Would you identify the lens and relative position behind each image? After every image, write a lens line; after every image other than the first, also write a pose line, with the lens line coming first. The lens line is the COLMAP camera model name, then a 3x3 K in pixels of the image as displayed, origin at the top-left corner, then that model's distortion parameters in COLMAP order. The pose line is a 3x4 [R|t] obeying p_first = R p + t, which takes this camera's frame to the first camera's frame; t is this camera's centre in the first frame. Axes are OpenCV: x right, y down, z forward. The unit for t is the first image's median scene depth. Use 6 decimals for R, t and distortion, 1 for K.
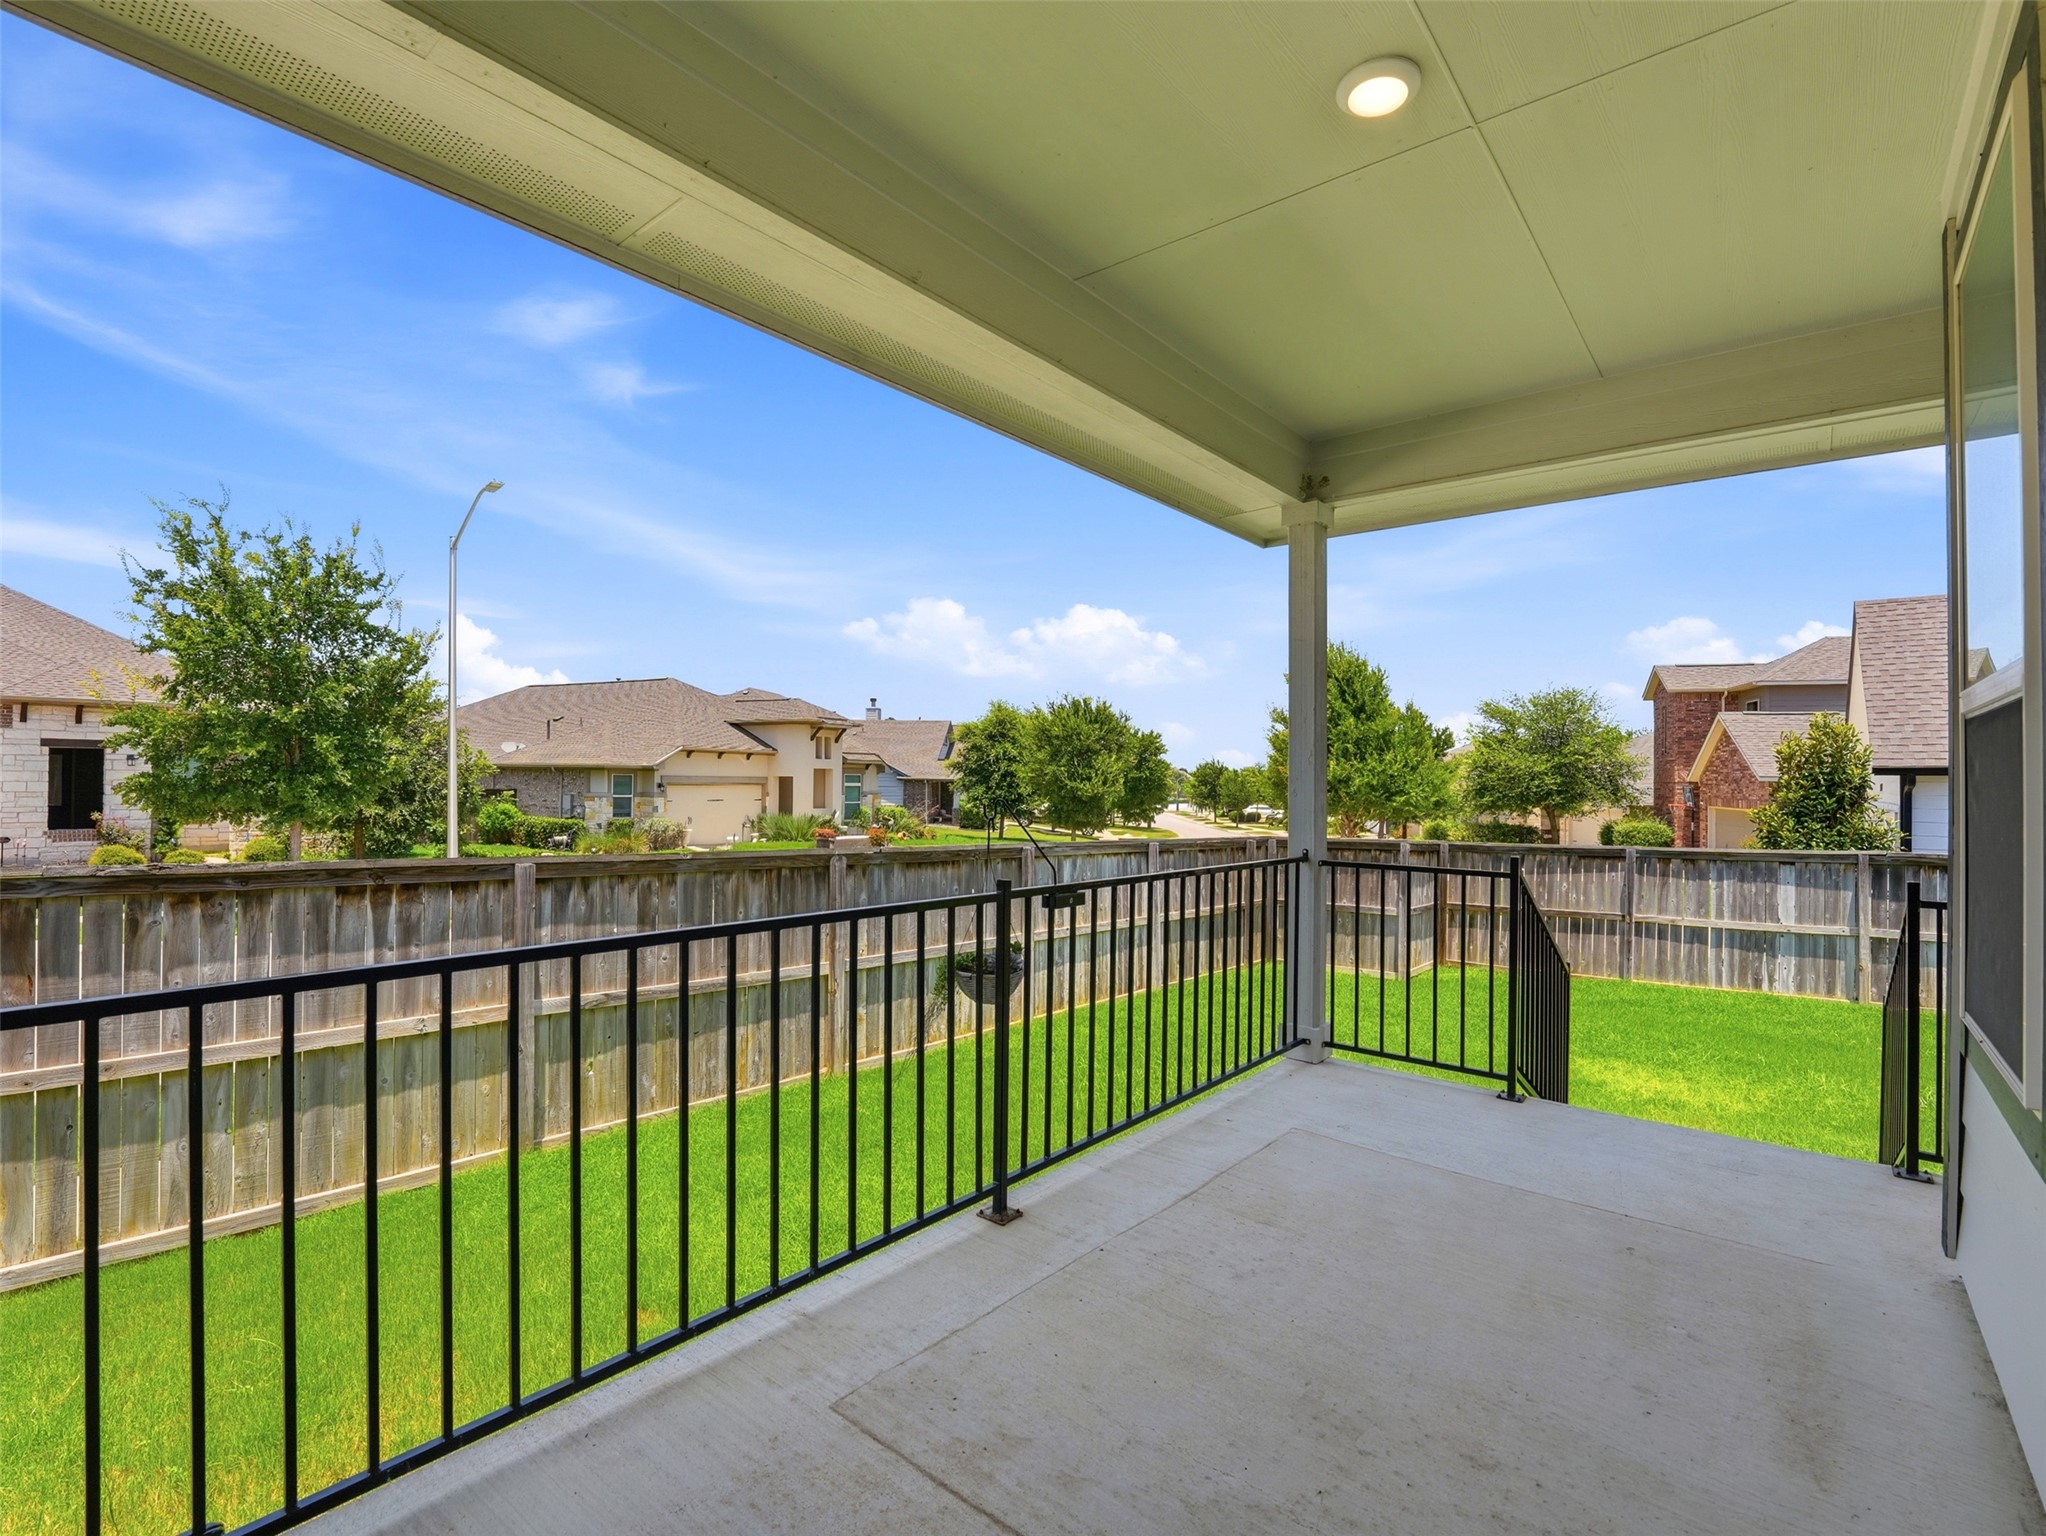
lens RADIAL K [[951.3, 0, 1014.2], [0, 951.3, 775.4], [0, 0, 1]] dist [-0.025077, 0.003599]
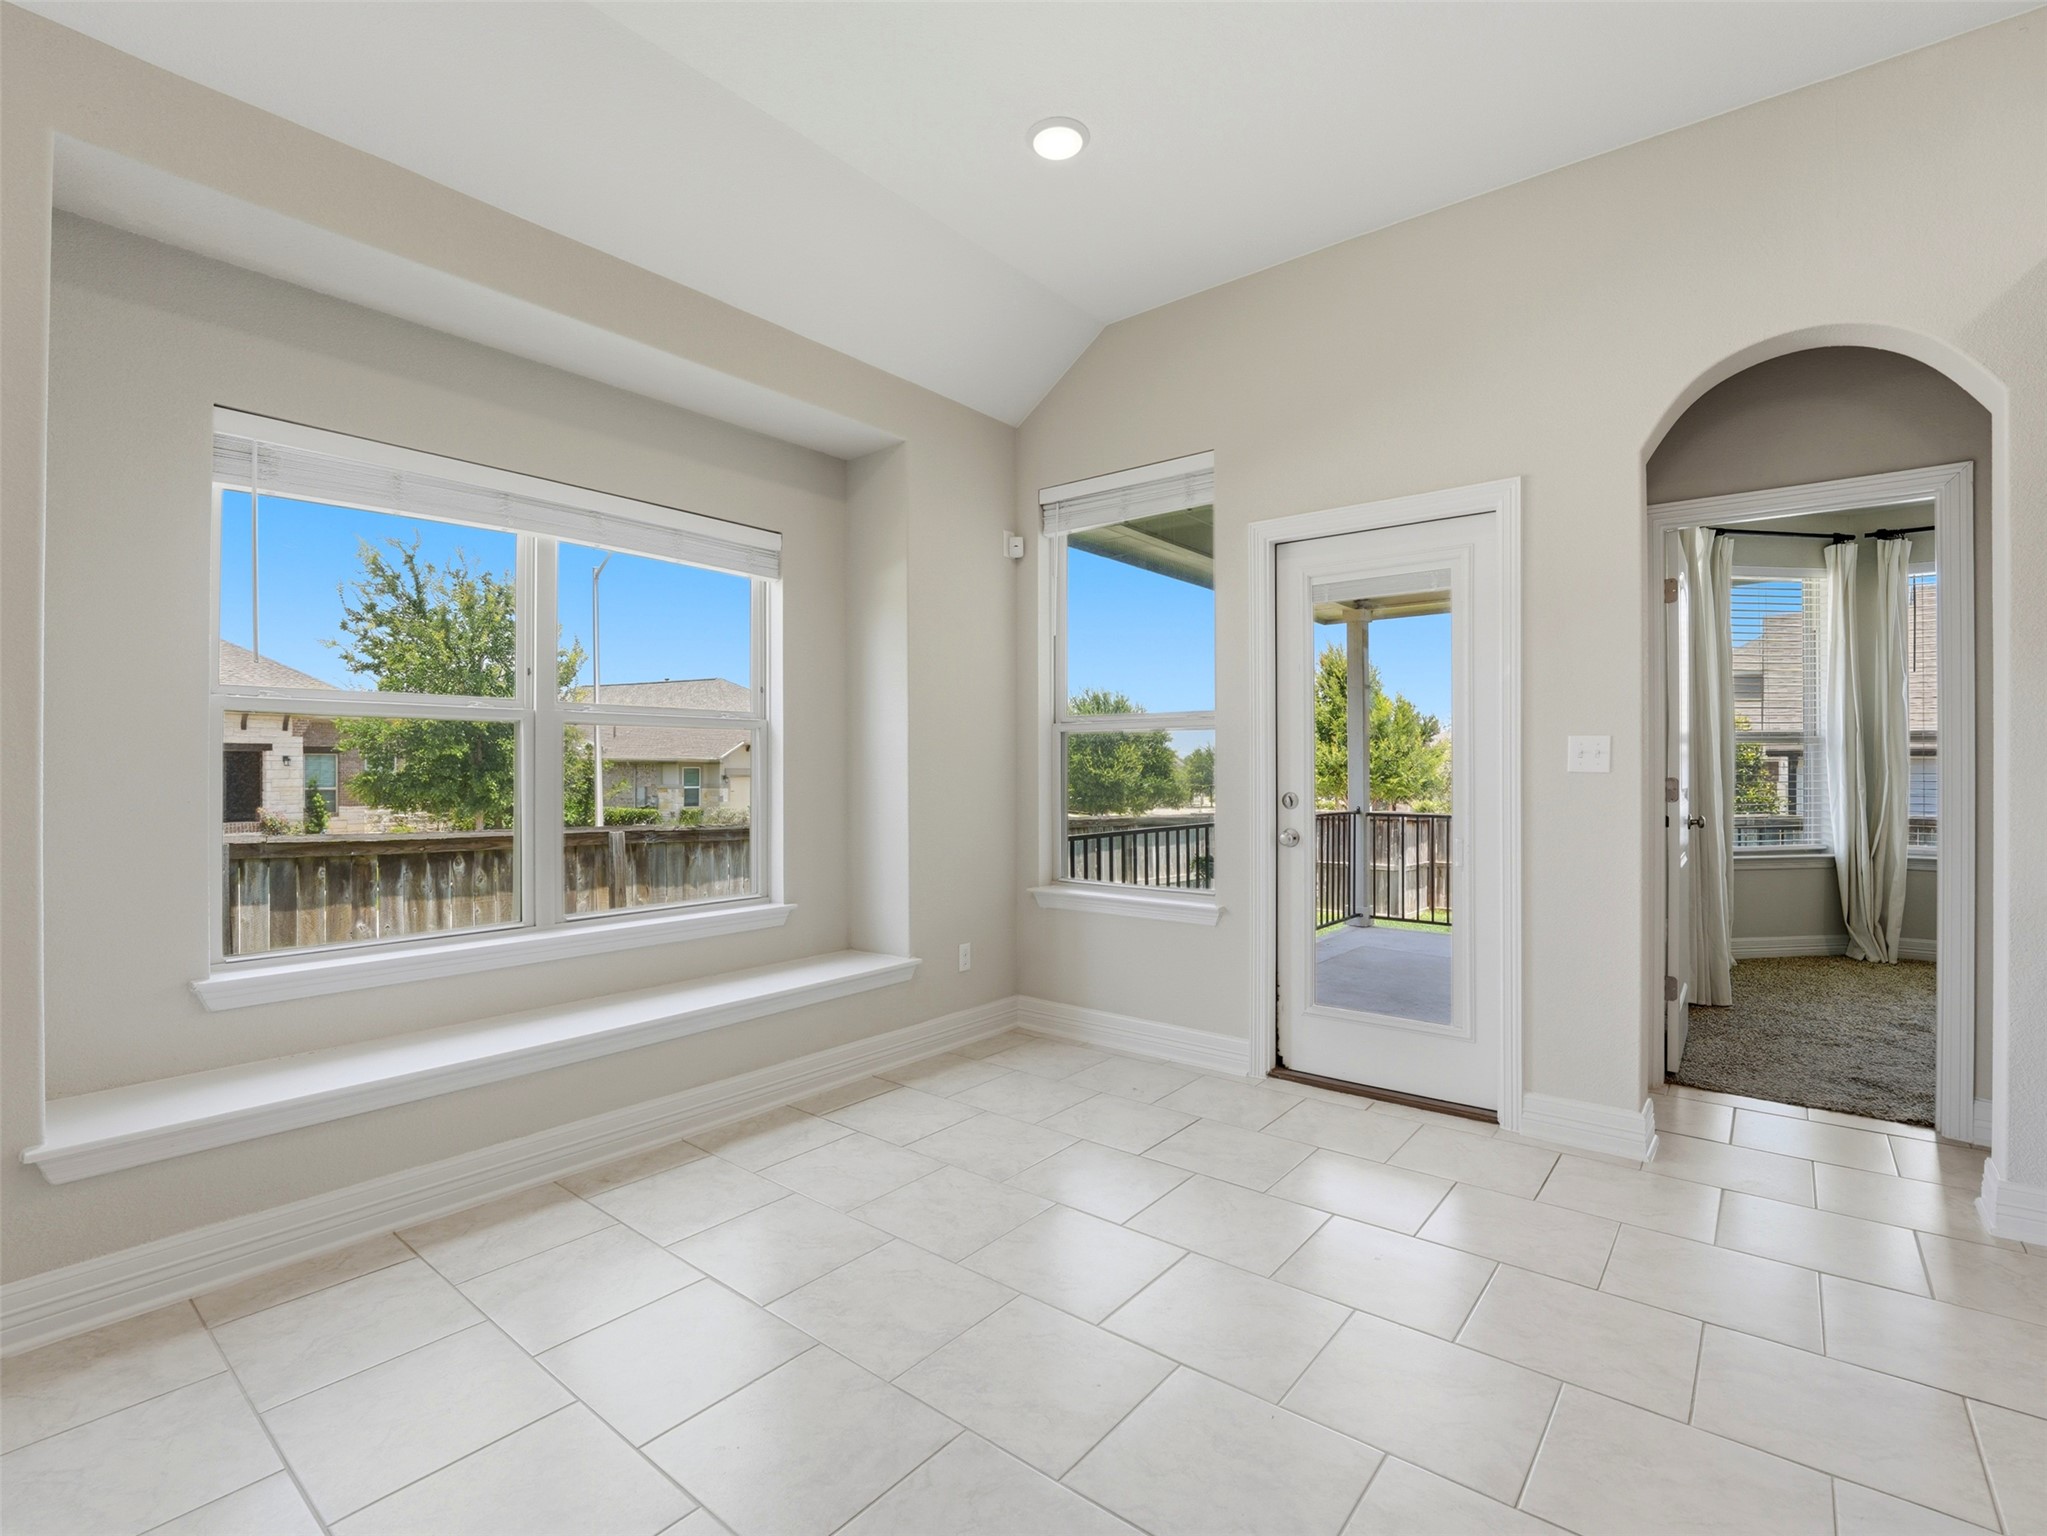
lens RADIAL K [[951.8, 0, 1022.7], [0, 951.8, 766.9], [0, 0, 1]] dist [-0.025077, 0.003599]
pose [[0.999706, -0.012205, 0.020946, -0.066114], [0.012132, 0.999920, 0.003649, -0.001848], [-0.020989, -0.003393, 0.999774, -0.140485]]
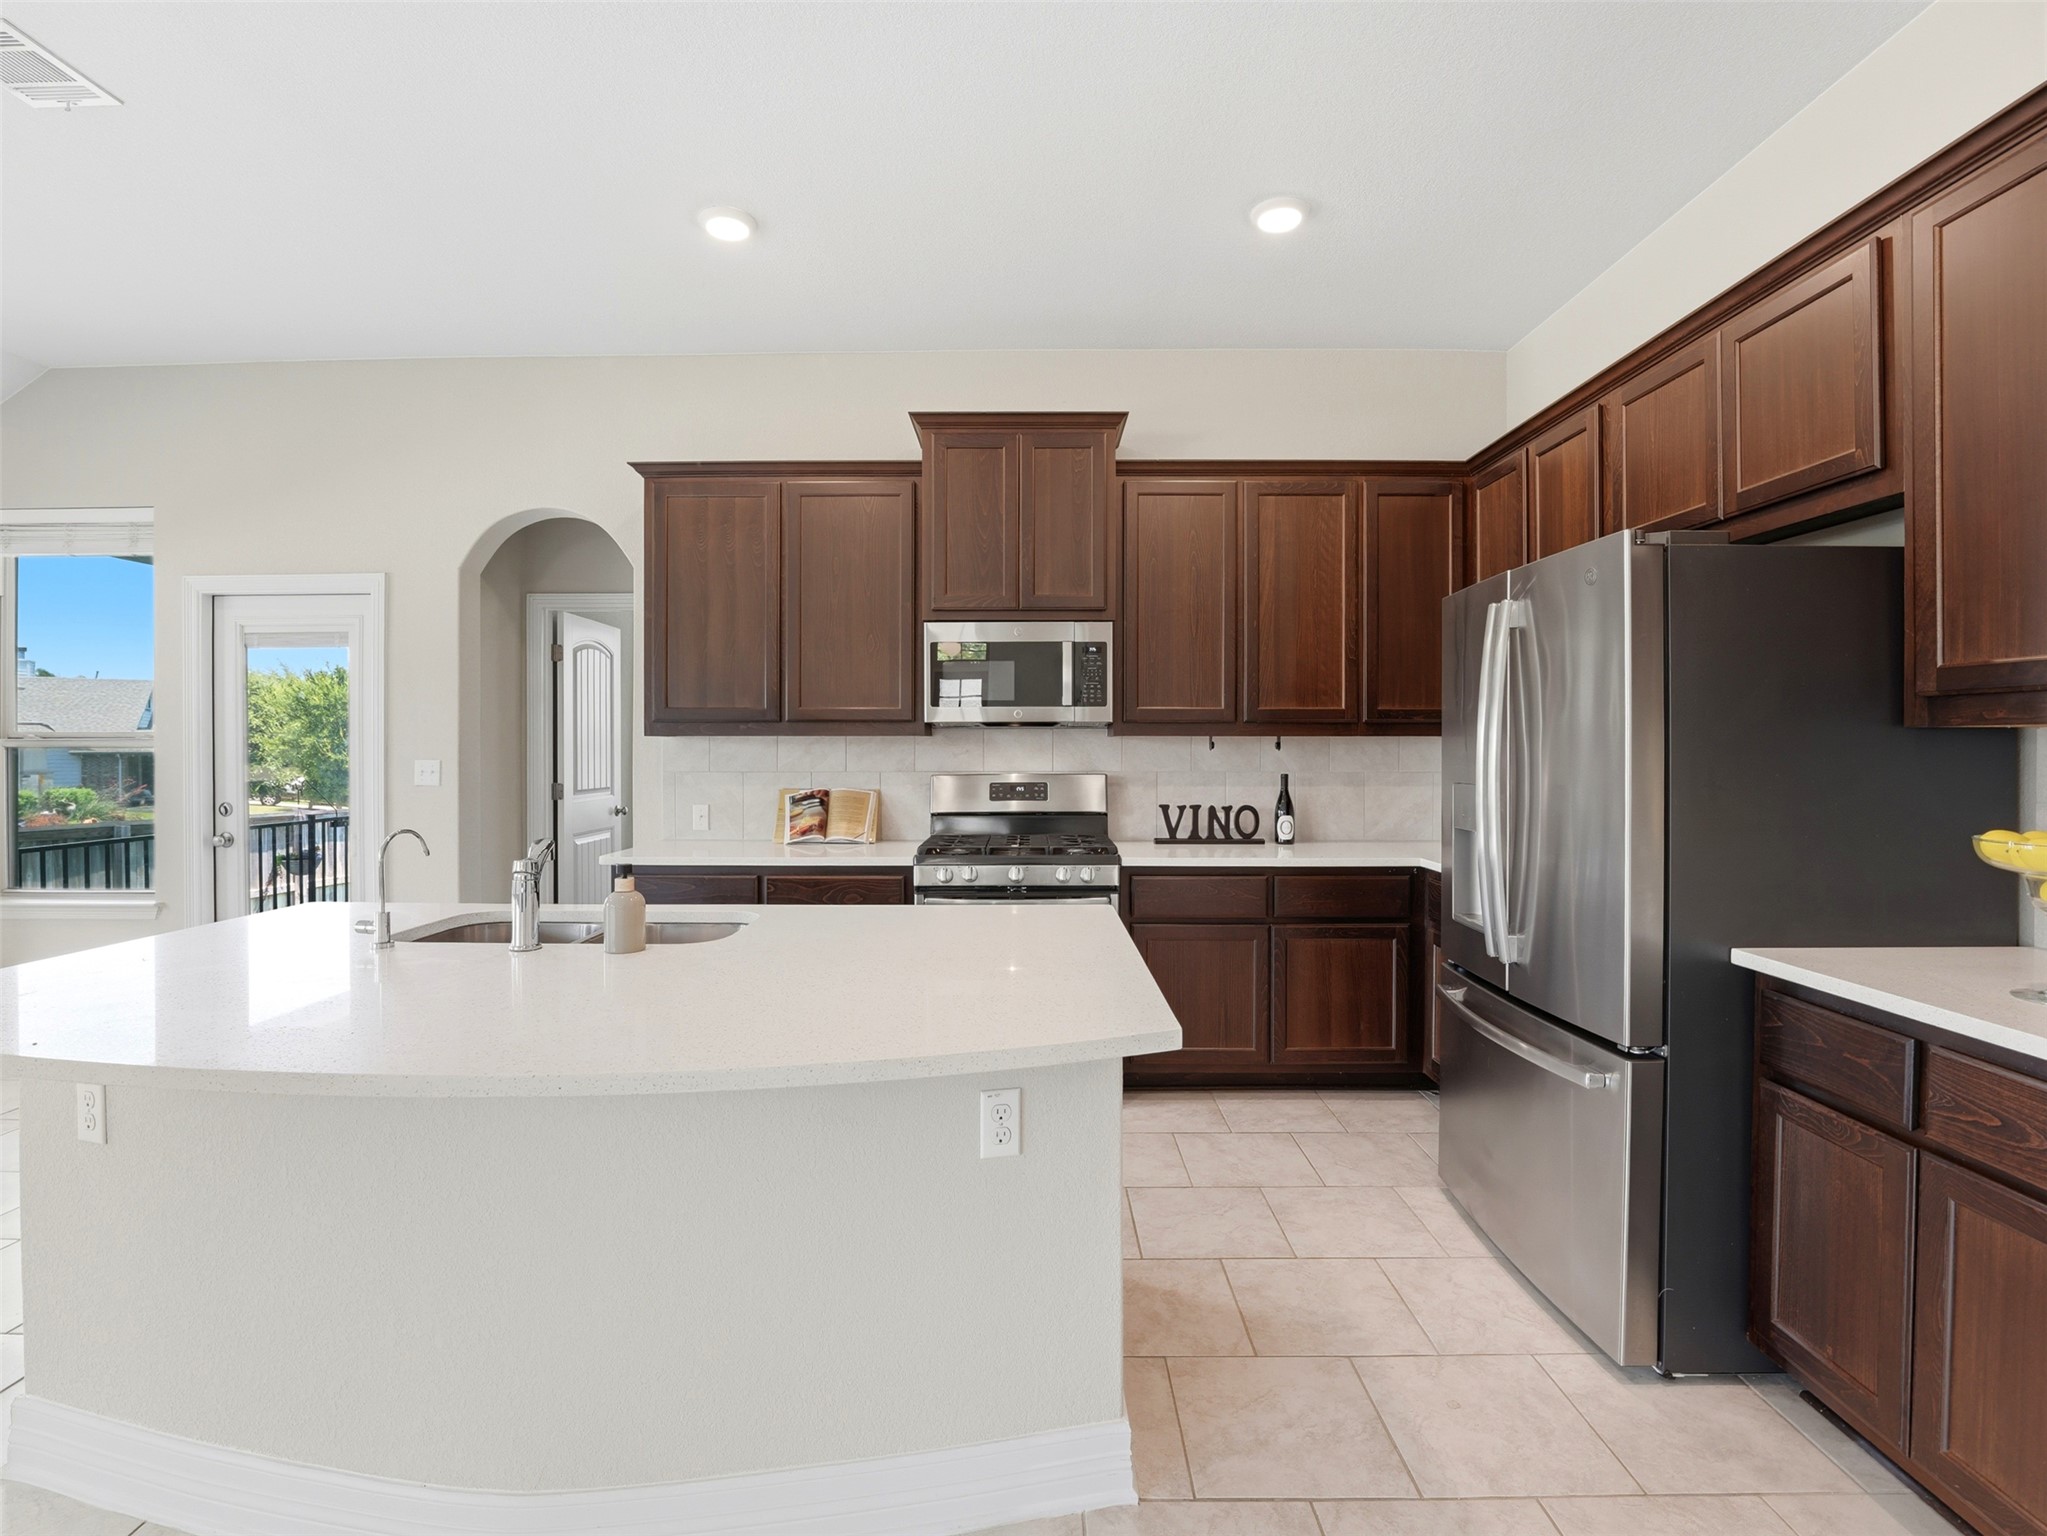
lens RADIAL K [[951.8, 0, 1019.7], [0, 951.8, 751.1], [0, 0, 1]] dist [-0.025077, 0.003599]
pose [[0.770487, -0.017367, 0.637219, -0.016917], [0.008862, 0.999824, 0.016534, -0.008281], [-0.637394, -0.007092, 0.770505, -0.227431]]
